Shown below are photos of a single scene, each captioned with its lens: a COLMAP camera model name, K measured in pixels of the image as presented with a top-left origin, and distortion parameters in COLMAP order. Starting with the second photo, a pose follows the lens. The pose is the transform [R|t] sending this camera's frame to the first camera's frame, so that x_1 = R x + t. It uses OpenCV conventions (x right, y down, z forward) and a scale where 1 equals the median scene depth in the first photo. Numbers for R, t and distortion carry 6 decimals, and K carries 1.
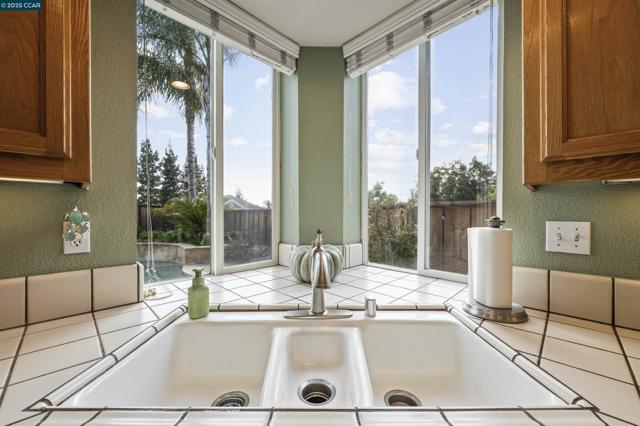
lens RADIAL K [[251.3, 0, 320.0], [0, 251.3, 213.0], [0, 0, 1]] dist [-0.000351, 0.000107]
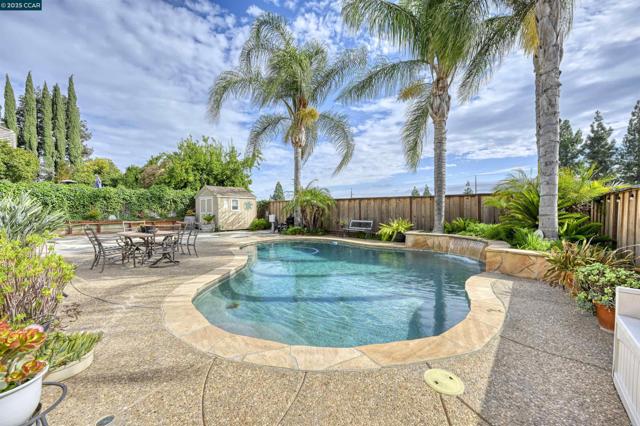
lens RADIAL K [[253.5, 0, 322.0], [0, 253.5, 213.5], [0, 0, 1]] dist [-0.001221, 0.000579]
pose [[0.176972, 0.006598, -0.984194, 0.070116], [0.009860, 0.999915, 0.008476, 0.027362], [0.984167, -0.011204, 0.176892, 0.351860]]
